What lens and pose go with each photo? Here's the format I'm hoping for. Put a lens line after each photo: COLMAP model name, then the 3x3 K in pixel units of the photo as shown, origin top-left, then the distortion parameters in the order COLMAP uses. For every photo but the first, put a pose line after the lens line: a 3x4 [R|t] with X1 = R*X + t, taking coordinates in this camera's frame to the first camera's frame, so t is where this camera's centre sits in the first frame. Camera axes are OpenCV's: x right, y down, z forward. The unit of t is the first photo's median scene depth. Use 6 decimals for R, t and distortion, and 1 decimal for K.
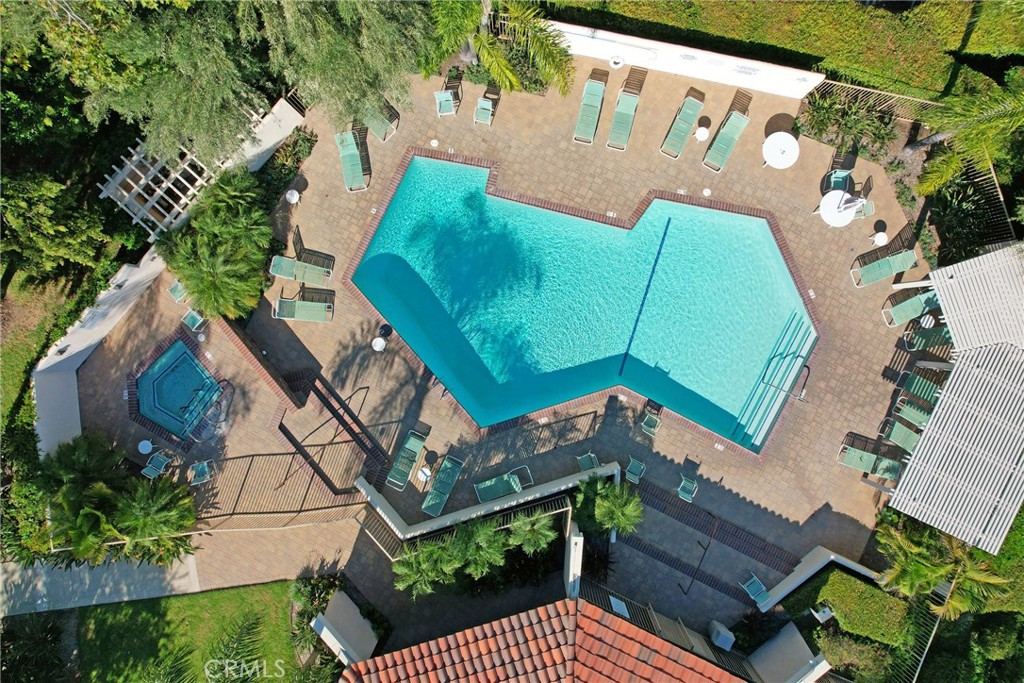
lens RADIAL K [[654.2, 0, 512.8], [0, 654.2, 342.0], [0, 0, 1]] dist [-0.072968, 0.064383]
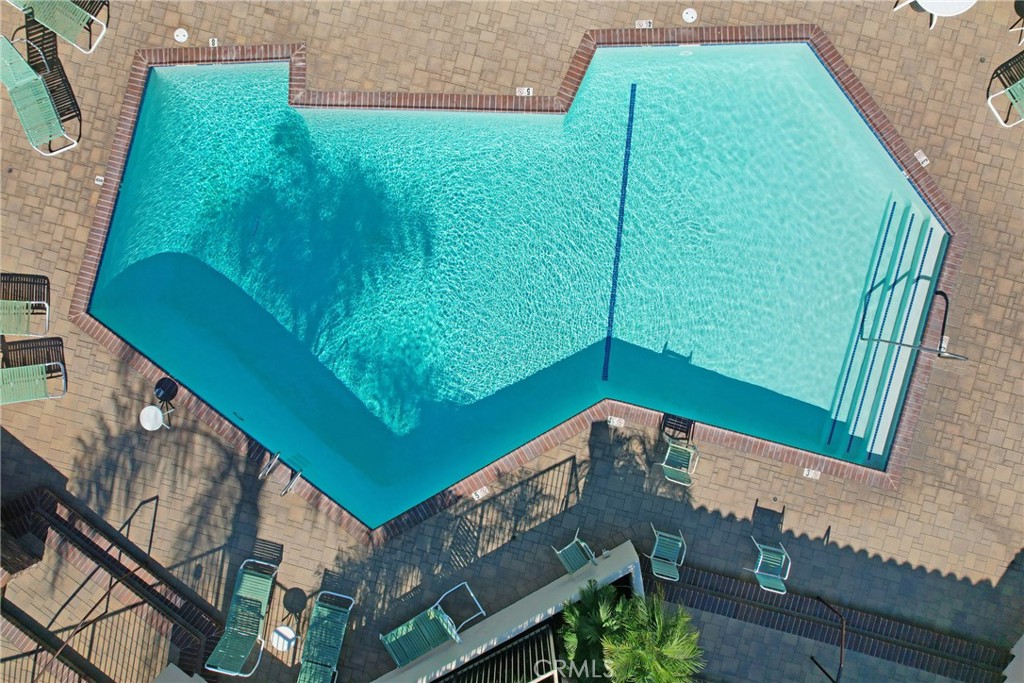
lens RADIAL K [[654.2, 0, 515.9], [0, 654.2, 338.5], [0, 0, 1]] dist [-0.072968, 0.064383]
pose [[0.978174, -0.207776, -0.001913, 0.103170], [0.207759, 0.978157, -0.006752, 0.005232], [0.003274, 0.006207, 0.999975, 0.466045]]
